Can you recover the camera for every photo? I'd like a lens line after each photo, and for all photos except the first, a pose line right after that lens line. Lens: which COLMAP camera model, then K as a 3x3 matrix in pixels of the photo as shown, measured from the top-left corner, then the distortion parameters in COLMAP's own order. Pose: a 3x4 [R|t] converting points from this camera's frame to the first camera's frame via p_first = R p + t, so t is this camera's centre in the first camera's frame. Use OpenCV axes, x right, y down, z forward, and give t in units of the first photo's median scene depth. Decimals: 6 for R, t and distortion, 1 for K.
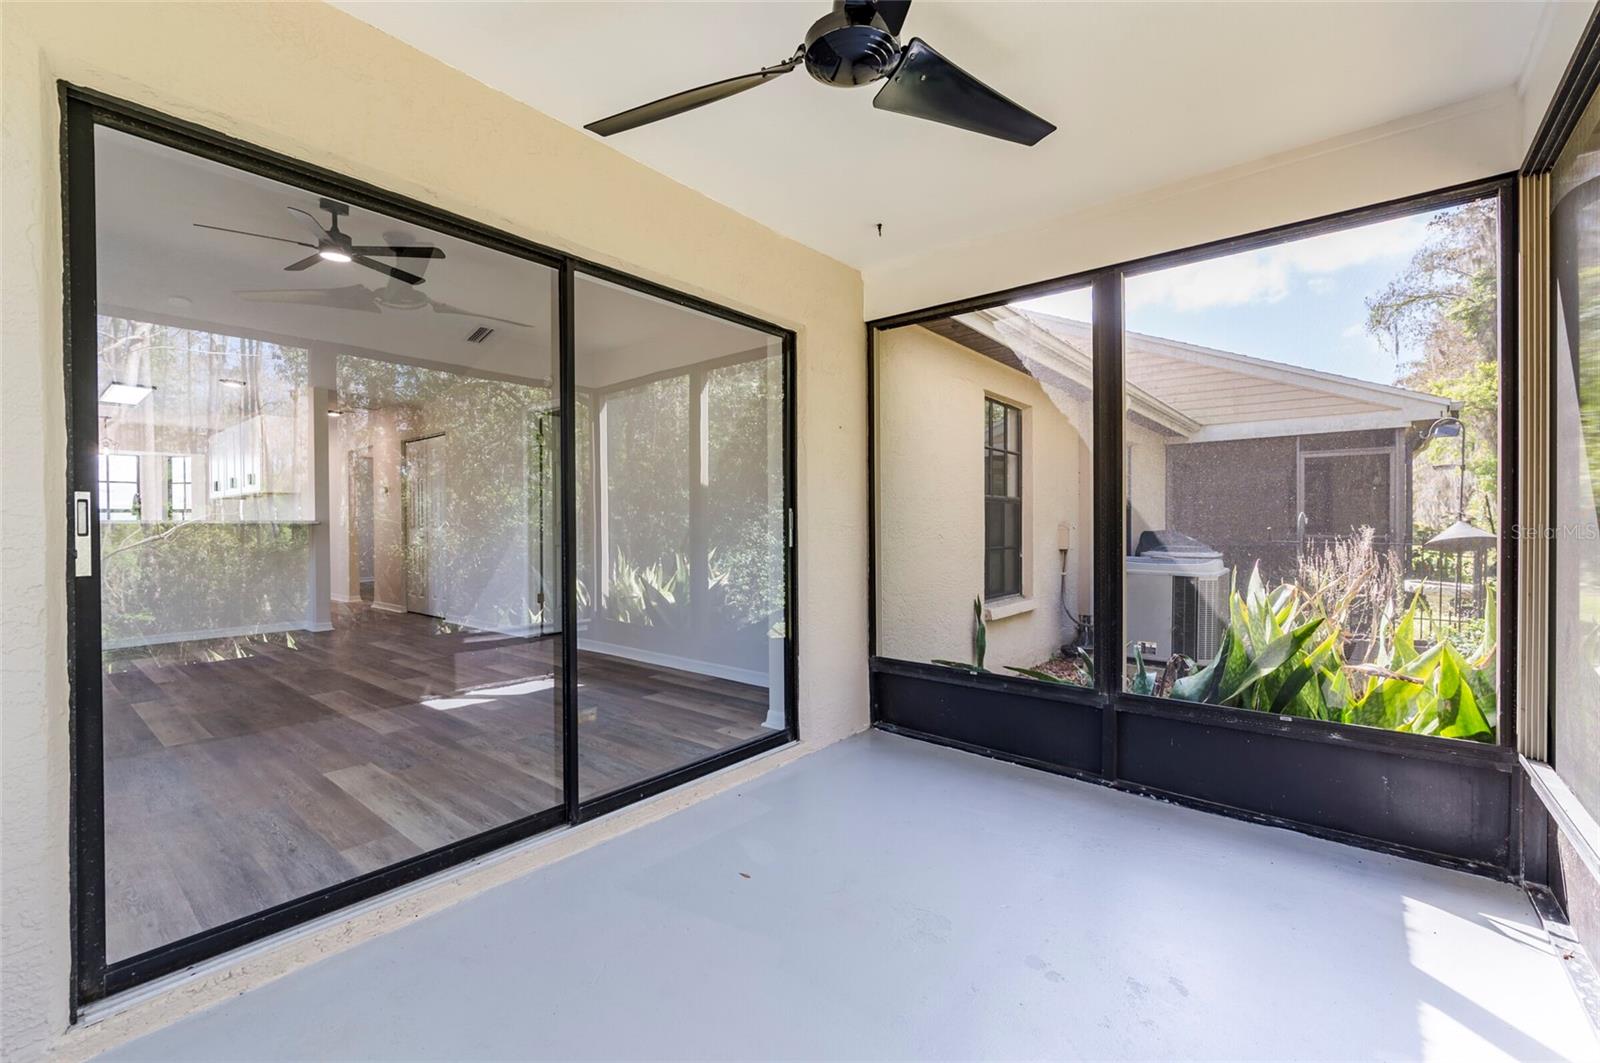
lens RADIAL K [[672.1, 0, 800.0], [0, 672.1, 531.5], [0, 0, 1]] dist [-0.001814, -0.000460]
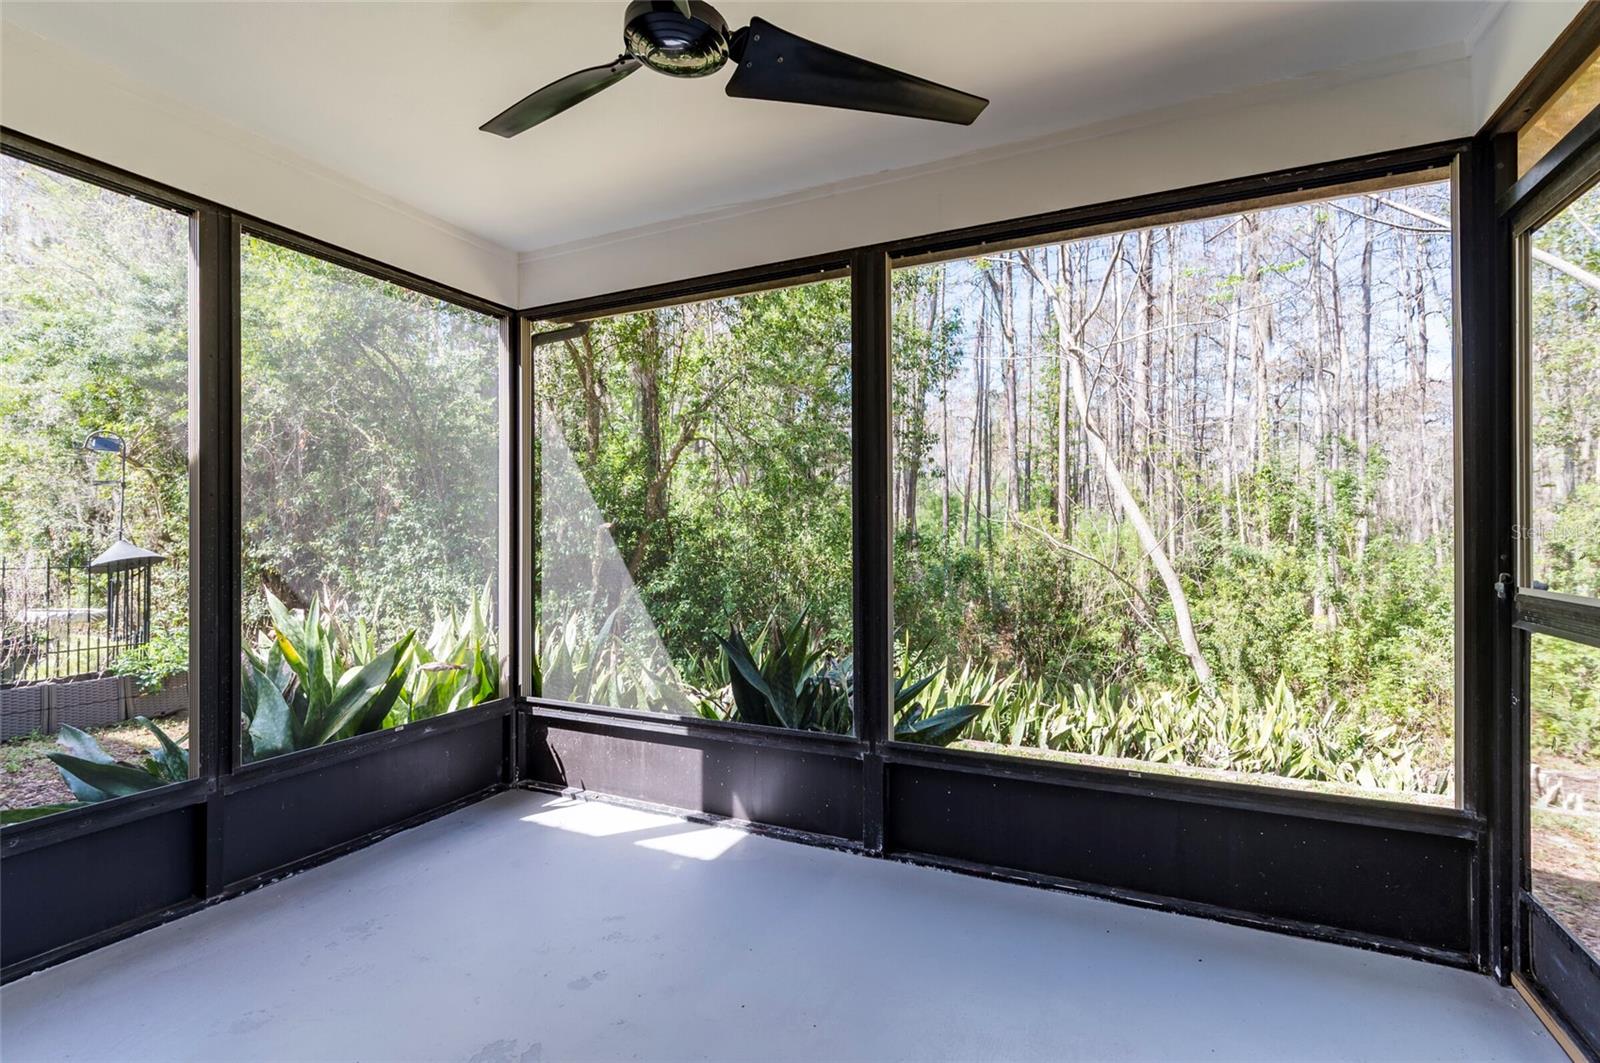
lens RADIAL K [[728.4, 0, 803.9], [0, 728.4, 531.0], [0, 0, 1]] dist [-0.001963, -0.000372]
pose [[-0.249254, 0.009798, 0.968389, -0.563960], [0.013475, 0.999887, -0.006648, -0.019302], [-0.968344, 0.011392, -0.249358, 0.664418]]
